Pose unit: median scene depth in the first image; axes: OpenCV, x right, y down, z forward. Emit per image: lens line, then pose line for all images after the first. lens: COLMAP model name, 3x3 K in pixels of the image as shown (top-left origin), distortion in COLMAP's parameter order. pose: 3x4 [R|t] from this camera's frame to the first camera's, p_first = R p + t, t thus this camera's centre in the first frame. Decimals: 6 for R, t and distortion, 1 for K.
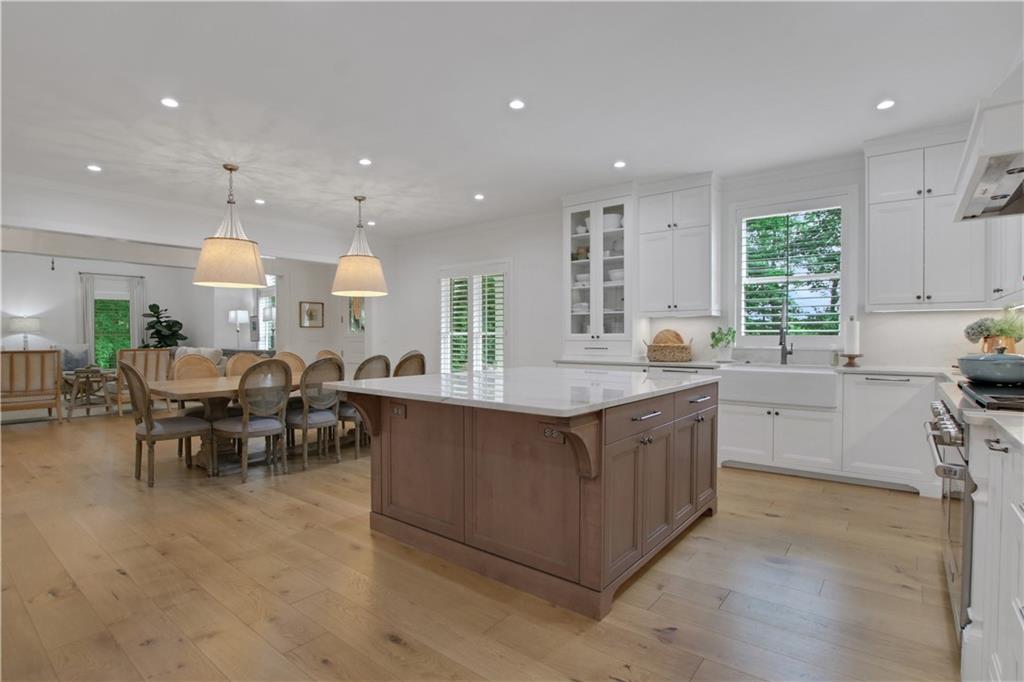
lens RADIAL K [[499.4, 0, 517.6], [0, 499.4, 346.9], [0, 0, 1]] dist [-0.023983, 0.001799]
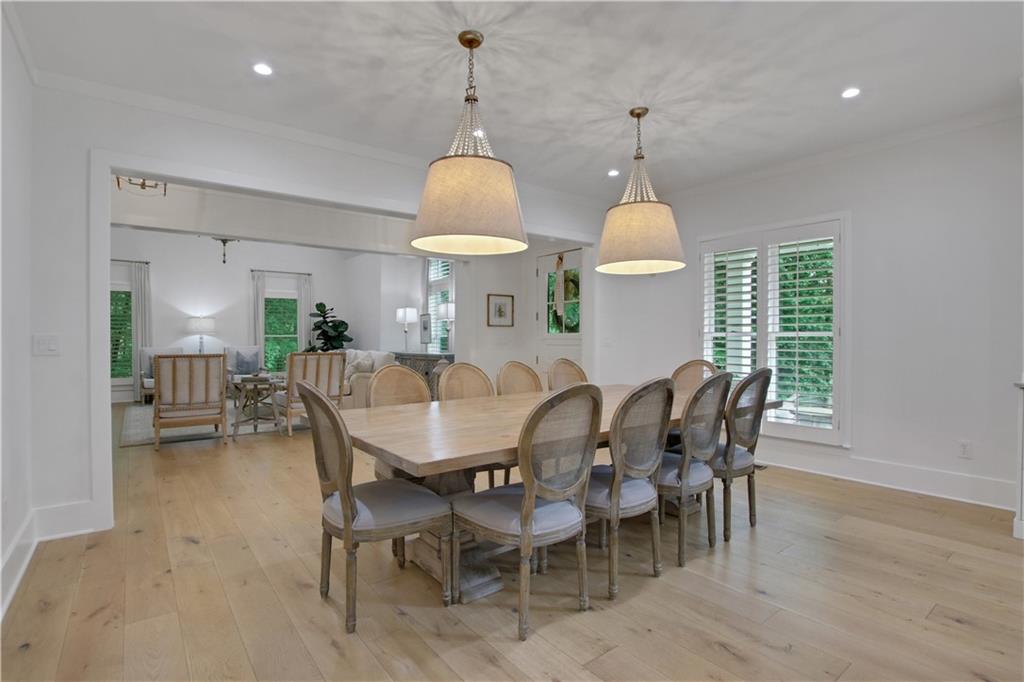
lens RADIAL K [[499.4, 0, 517.6], [0, 499.4, 346.9], [0, 0, 1]] dist [-0.023983, 0.001799]
pose [[0.970799, 0.006107, -0.239815, -0.192571], [-0.007246, 0.999966, -0.003869, -0.003951], [0.239783, 0.005494, 0.970811, 0.228722]]
